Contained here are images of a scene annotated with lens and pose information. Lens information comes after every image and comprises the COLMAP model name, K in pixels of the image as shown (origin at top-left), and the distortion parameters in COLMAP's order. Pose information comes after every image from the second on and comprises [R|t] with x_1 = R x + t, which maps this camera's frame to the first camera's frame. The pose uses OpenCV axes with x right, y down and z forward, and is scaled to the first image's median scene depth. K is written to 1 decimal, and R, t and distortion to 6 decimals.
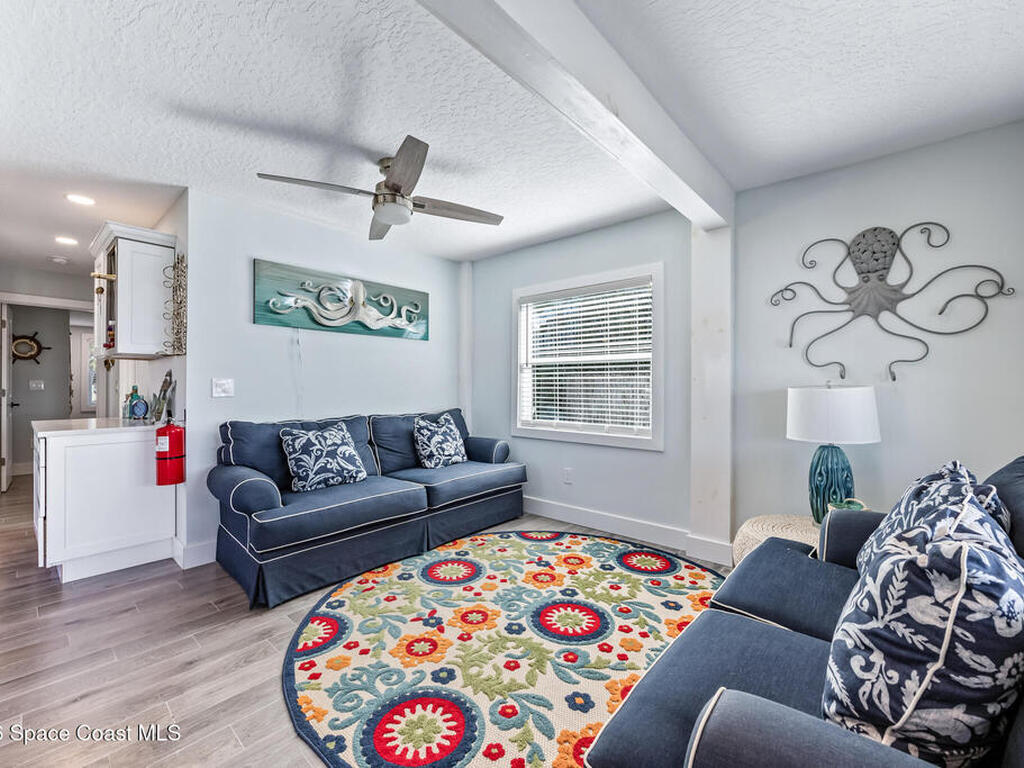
lens RADIAL K [[447.2, 0, 494.8], [0, 447.2, 382.3], [0, 0, 1]] dist [-0.006102, 0.000837]
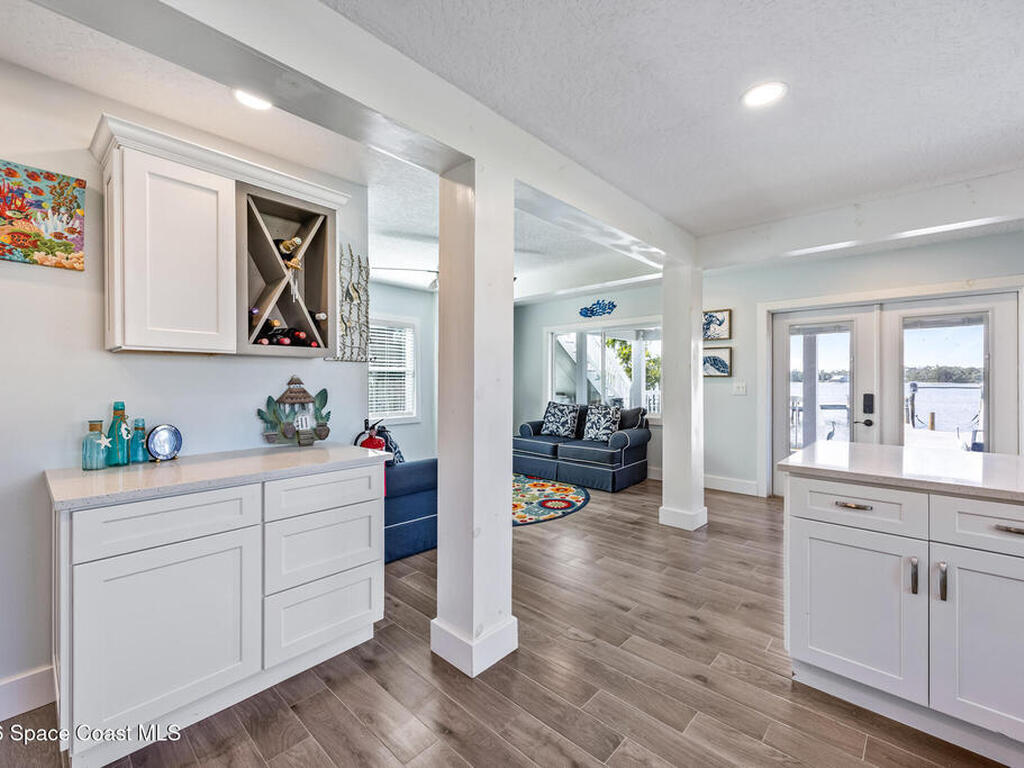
lens RADIAL K [[447.2, 0, 509.2], [0, 447.2, 382.3], [0, 0, 1]] dist [-0.006102, 0.000837]
pose [[0.027555, -0.006853, 0.999597, -1.679887], [-0.002374, 0.999973, 0.006921, -0.027653], [-0.999617, -0.002564, 0.027538, 0.663972]]
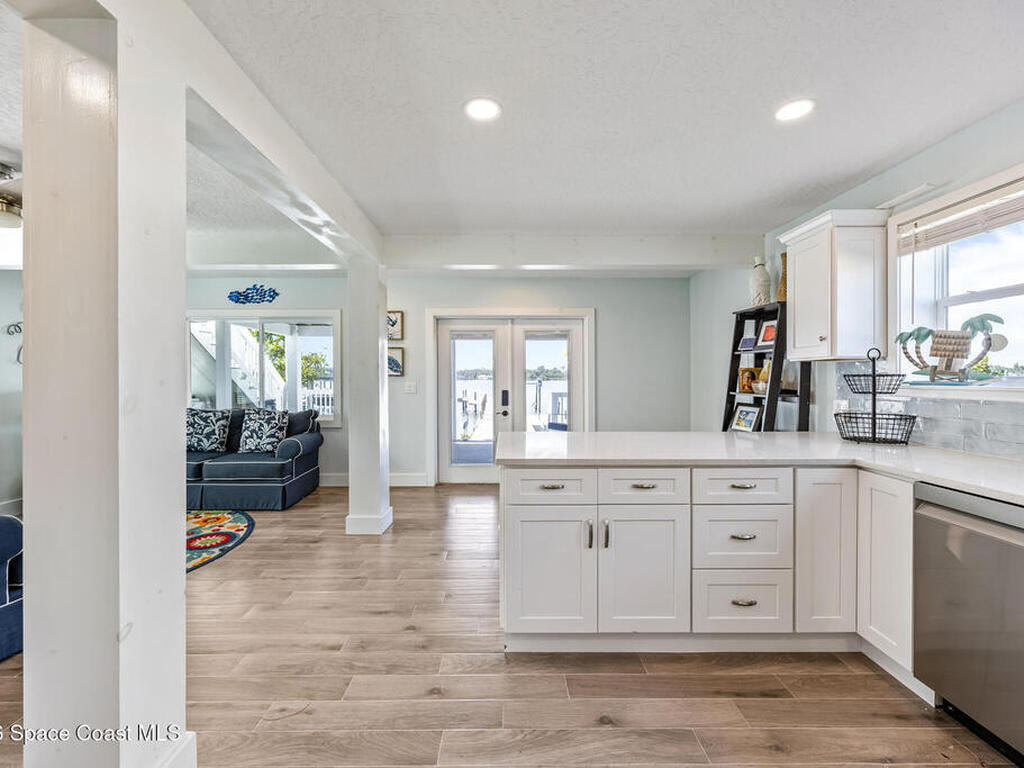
lens RADIAL K [[447.2, 0, 514.8], [0, 447.2, 381.2], [0, 0, 1]] dist [-0.006102, 0.000837]
pose [[-0.673314, -0.005998, 0.739332, -1.558021], [-0.001459, 0.999976, 0.006783, -0.031532], [-0.739355, 0.003488, -0.673307, 0.738927]]
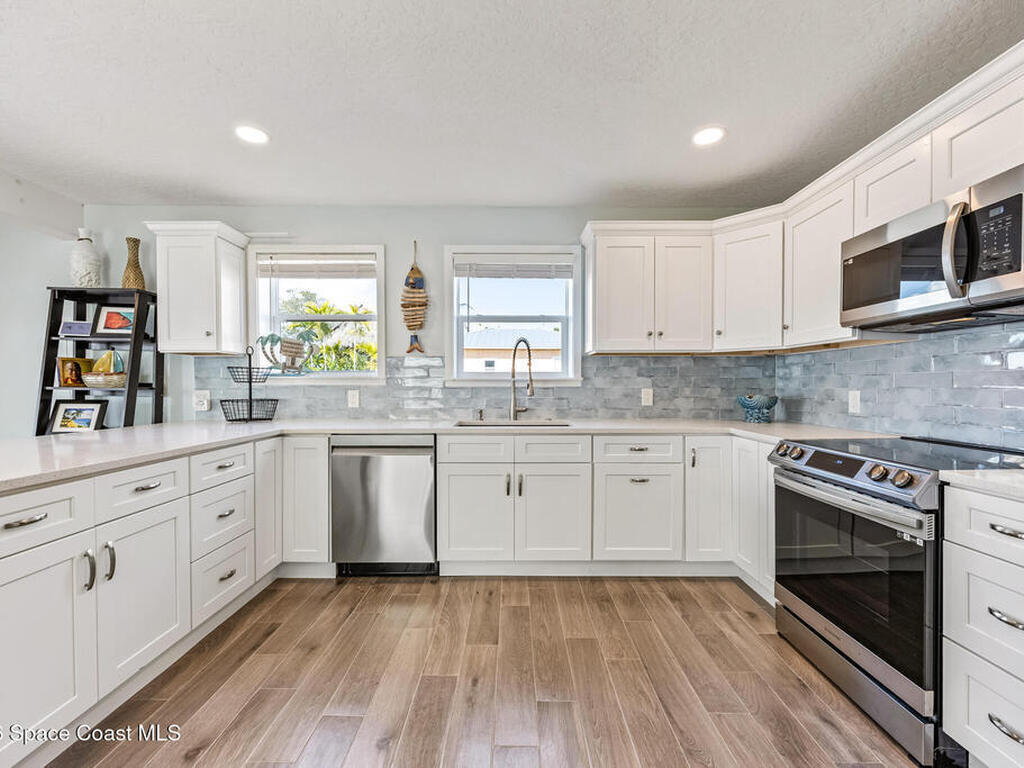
lens RADIAL K [[447.2, 0, 502.1], [0, 447.2, 390.2], [0, 0, 1]] dist [-0.006102, 0.000837]
pose [[-0.751254, 0.004241, -0.659999, -1.138516], [-0.000289, 0.999977, 0.006754, 0.007982], [0.660013, 0.005264, -0.751236, 0.859542]]
